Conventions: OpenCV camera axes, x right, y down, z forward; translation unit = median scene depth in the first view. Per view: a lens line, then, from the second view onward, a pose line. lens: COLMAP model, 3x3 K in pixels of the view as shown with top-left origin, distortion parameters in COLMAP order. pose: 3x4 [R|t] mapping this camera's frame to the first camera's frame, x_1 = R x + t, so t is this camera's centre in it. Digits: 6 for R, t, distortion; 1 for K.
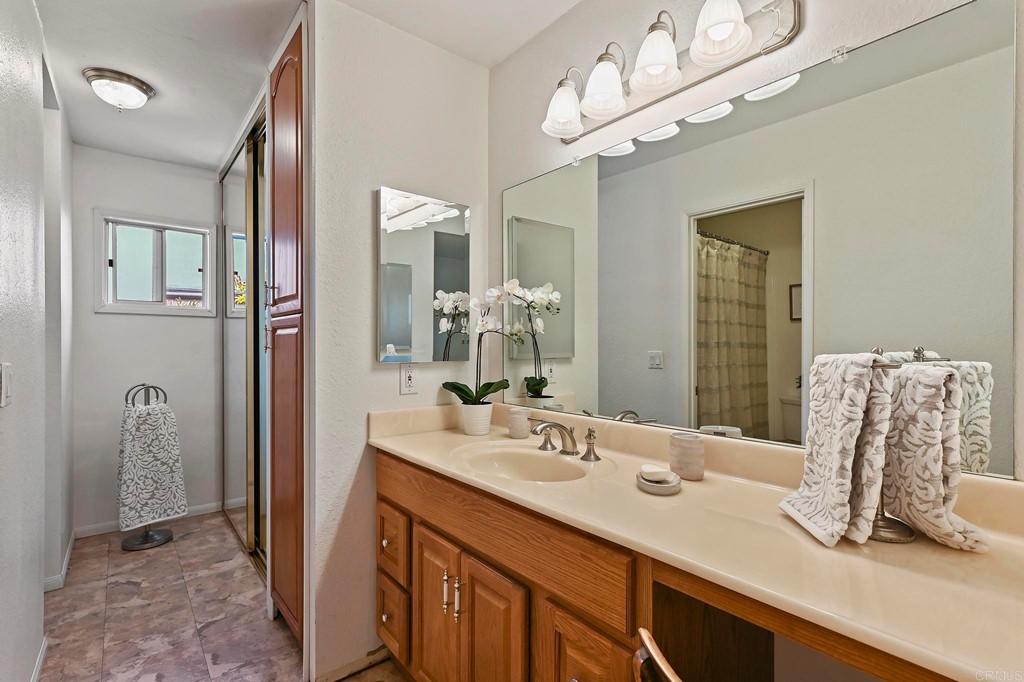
lens RADIAL K [[477.4, 0, 512.0], [0, 477.4, 341.0], [0, 0, 1]] dist [0.000092, -0.000019]
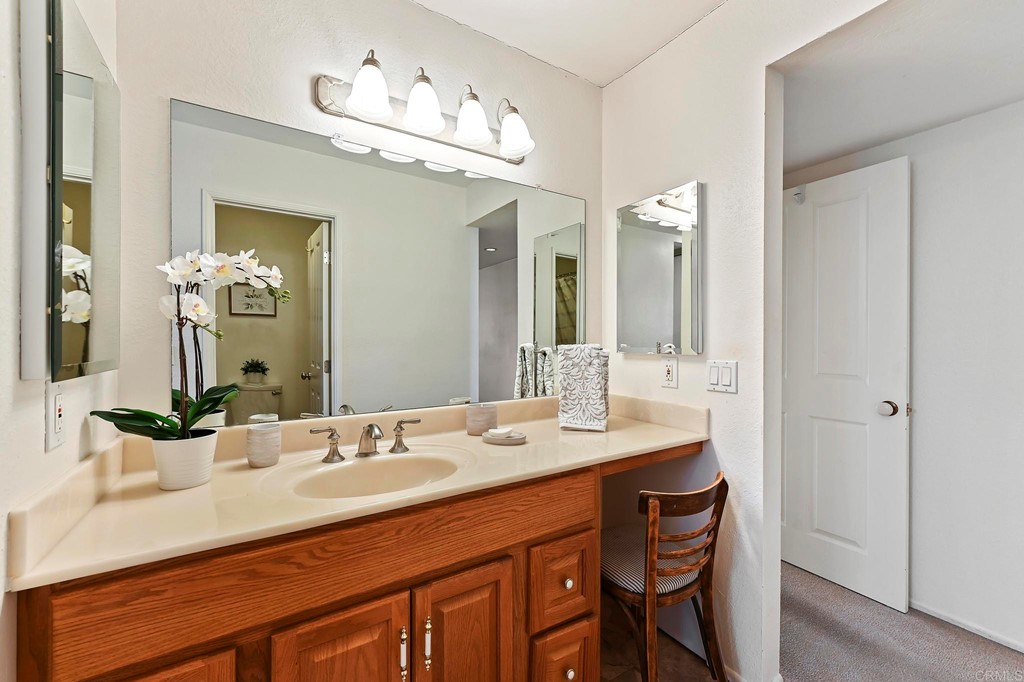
lens RADIAL K [[410.8, 0, 516.2], [0, 410.8, 334.9], [0, 0, 1]] dist [0.000376, -0.000004]
pose [[0.120379, 0.006638, 0.992706, -0.740063], [-0.010651, 0.999929, -0.005395, -0.001549], [-0.992671, -0.009924, 0.120441, 0.685446]]
